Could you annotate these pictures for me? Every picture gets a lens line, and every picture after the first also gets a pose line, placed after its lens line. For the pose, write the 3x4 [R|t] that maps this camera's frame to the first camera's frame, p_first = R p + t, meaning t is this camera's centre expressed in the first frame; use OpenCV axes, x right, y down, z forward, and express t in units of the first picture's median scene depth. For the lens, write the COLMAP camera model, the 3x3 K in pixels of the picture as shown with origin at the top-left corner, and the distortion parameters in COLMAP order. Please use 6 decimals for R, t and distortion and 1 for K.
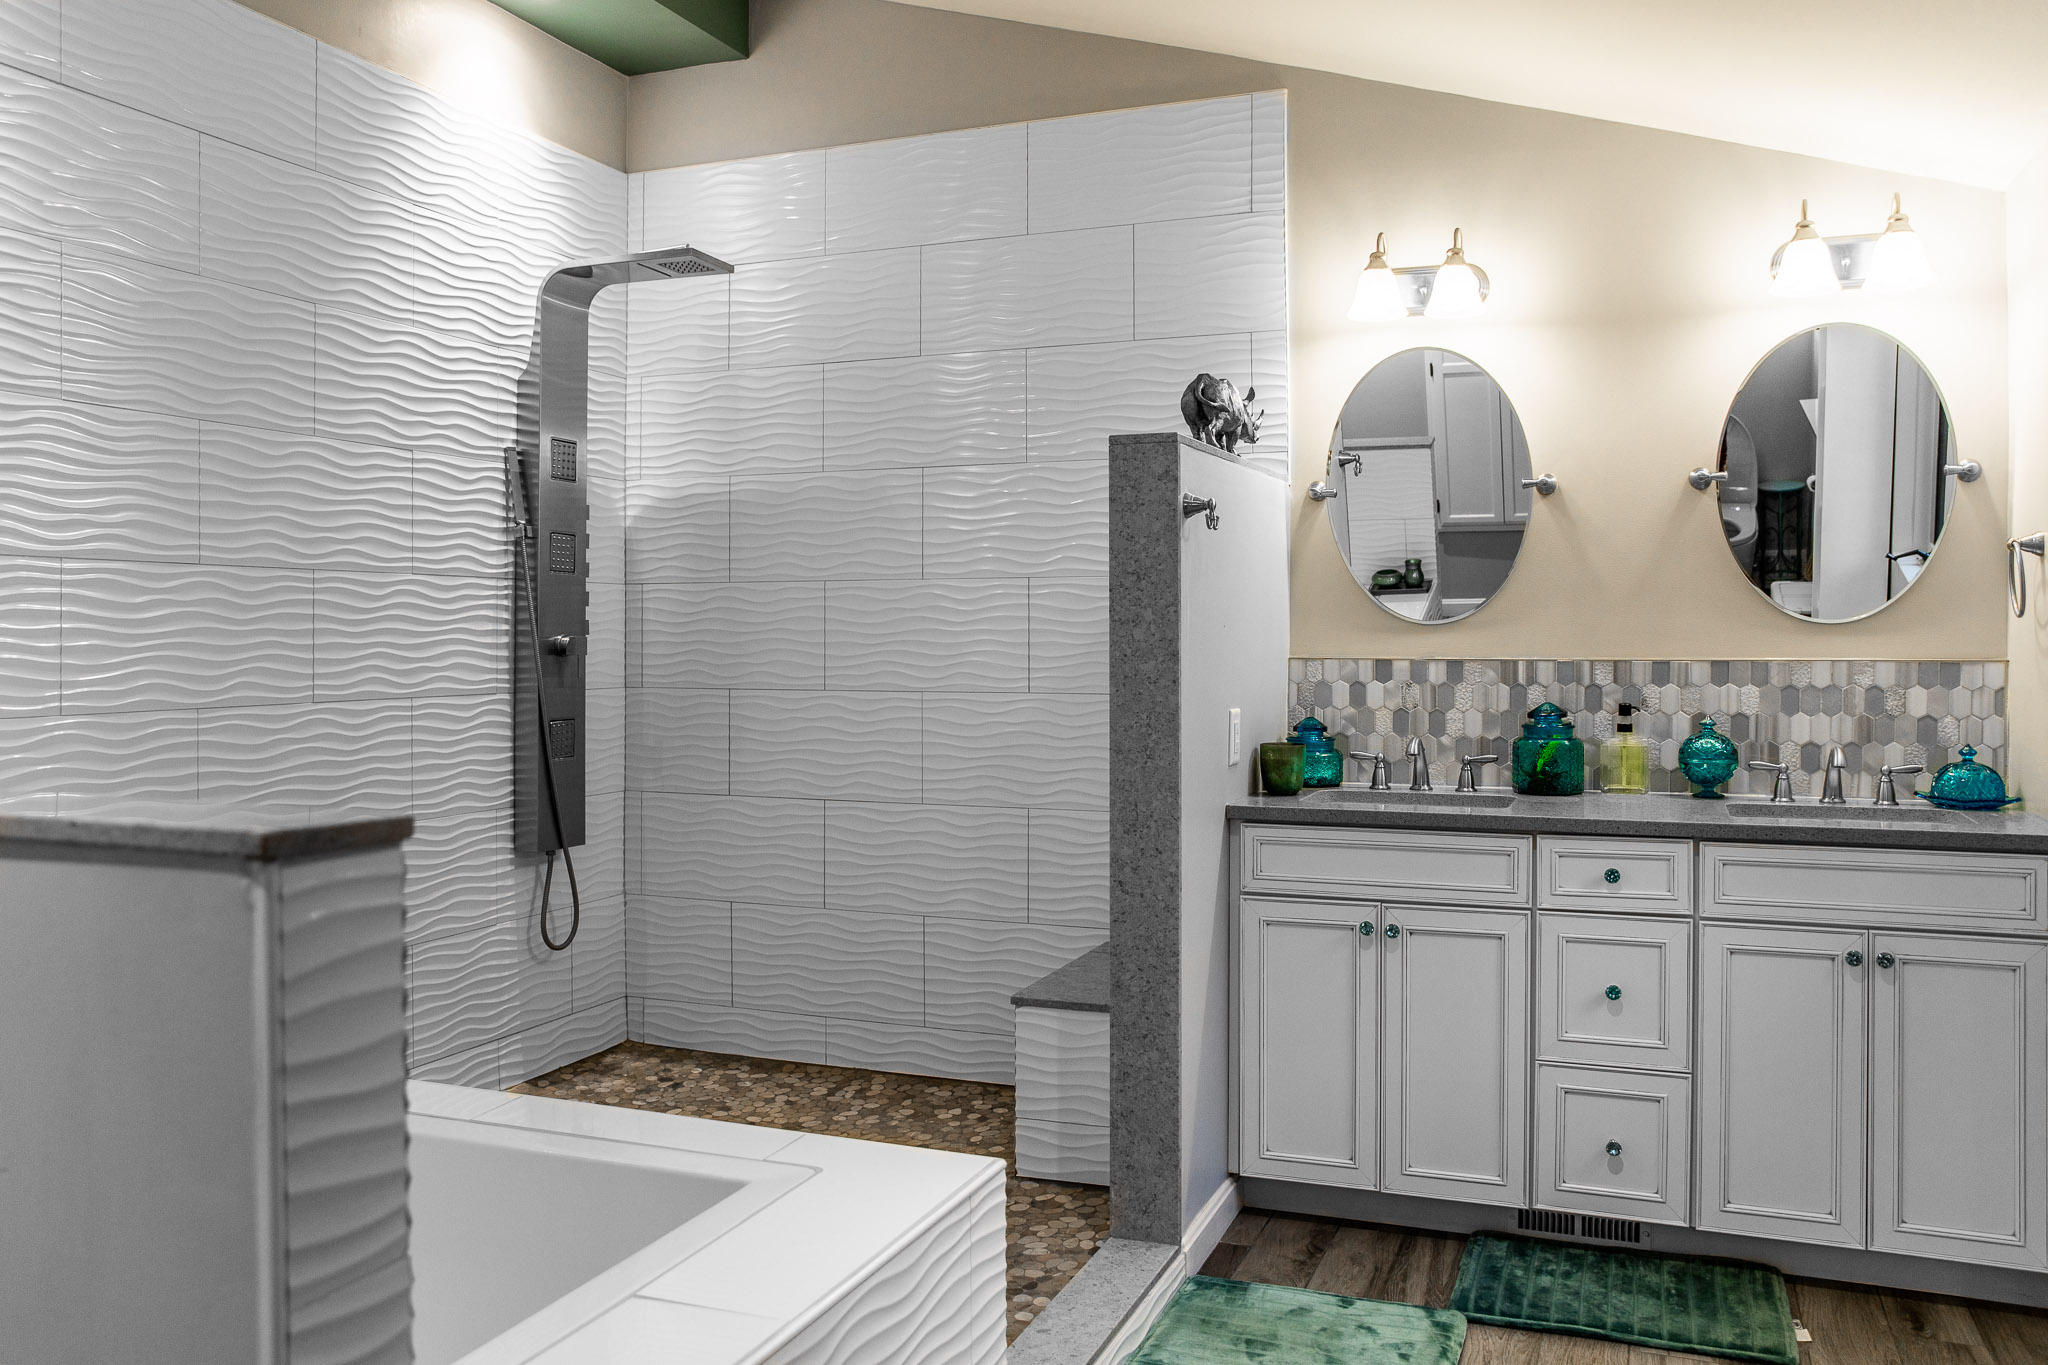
lens RADIAL K [[1647.4, 0, 1024.0], [0, 1647.4, 682.5], [0, 0, 1]] dist [-0.041218, 0.001053]
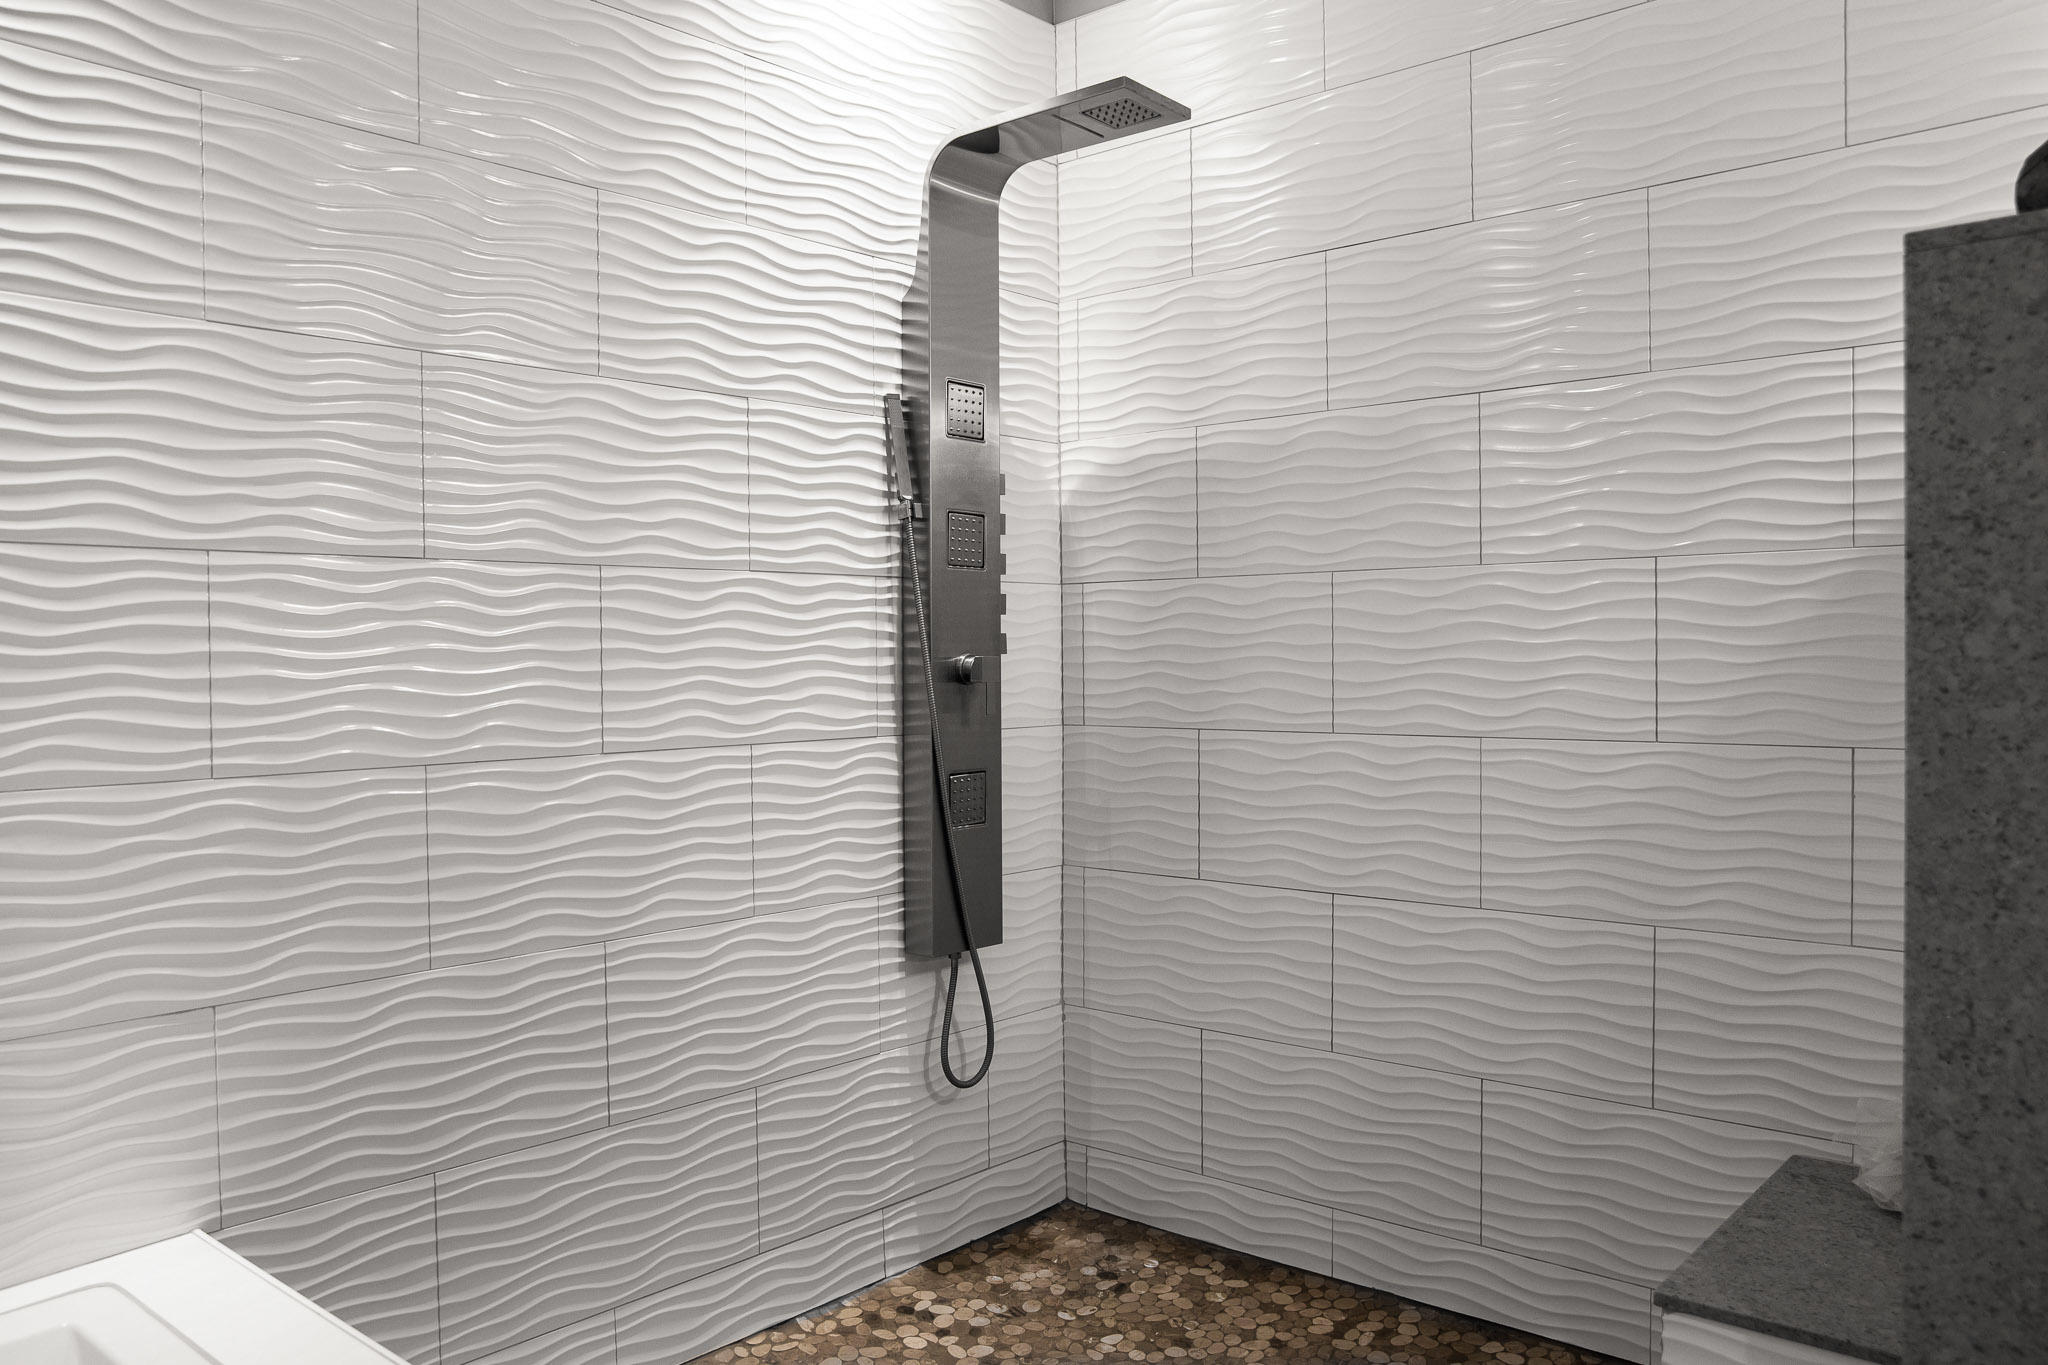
lens RADIAL K [[2055.3, 0, 1024.0], [0, 2055.3, 682.5], [0, 0, 1]] dist [-0.189234, 0.311392]
pose [[0.963093, -0.005332, -0.269117, -0.015719], [0.001685, 0.999904, -0.013781, -0.004416], [0.269165, 0.012819, 0.963009, 0.146116]]
